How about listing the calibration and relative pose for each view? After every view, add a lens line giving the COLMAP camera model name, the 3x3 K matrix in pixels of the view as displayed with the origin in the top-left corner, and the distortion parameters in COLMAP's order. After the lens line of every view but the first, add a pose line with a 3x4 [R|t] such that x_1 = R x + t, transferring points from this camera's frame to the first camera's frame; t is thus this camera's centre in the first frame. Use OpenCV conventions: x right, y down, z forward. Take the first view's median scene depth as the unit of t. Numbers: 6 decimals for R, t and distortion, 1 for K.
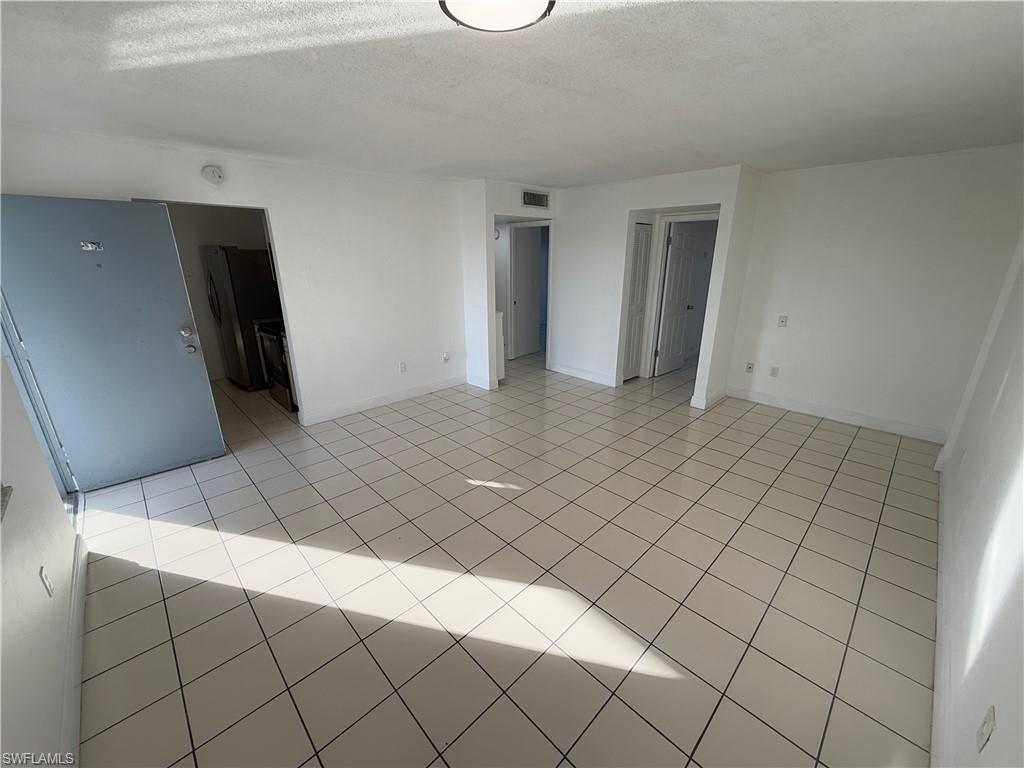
lens RADIAL K [[407.8, 0, 513.4], [0, 407.8, 384.0], [0, 0, 1]] dist [0.002920, 0.000119]
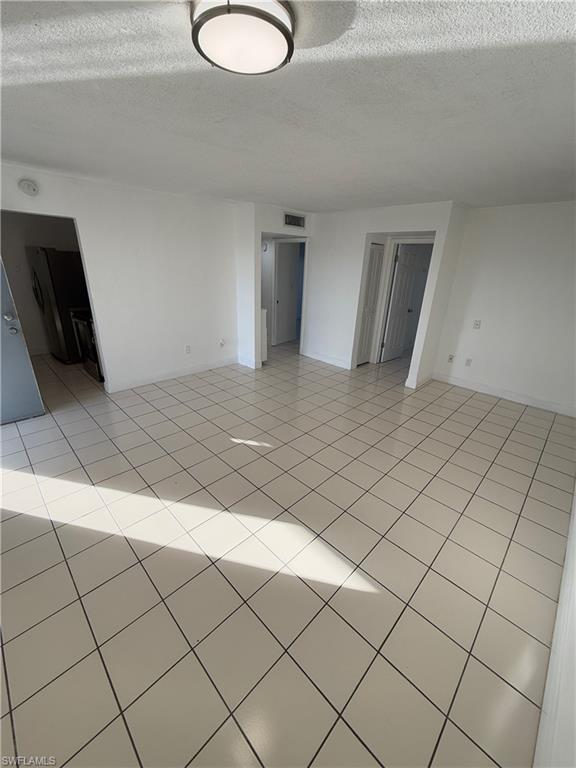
lens RADIAL K [[305.9, 0, 288.7], [0, 305.9, 382.4], [0, 0, 1]] dist [0.002920, 0.000119]
pose [[0.999056, 0.030002, 0.031406, 0.033981], [-0.031957, 0.997455, 0.063734, -0.014313], [-0.029414, -0.064677, 0.997473, 0.023184]]
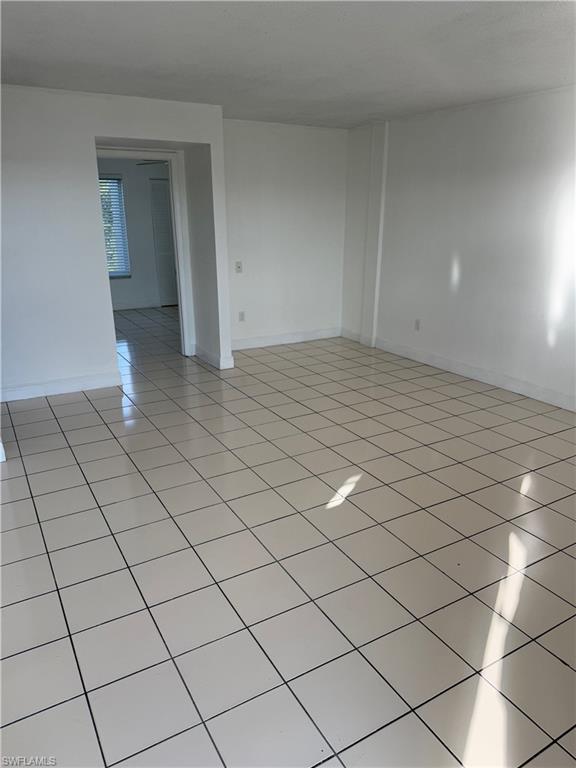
lens RADIAL K [[537.2, 0, 286.7], [0, 537.2, 384.0], [0, 0, 1]] dist [0.046068, 0.000984]
pose [[0.246697, -0.291782, 0.924123, -0.937873], [0.297752, 0.930292, 0.214244, -0.186774], [-0.922217, 0.222306, 0.316379, 0.721773]]
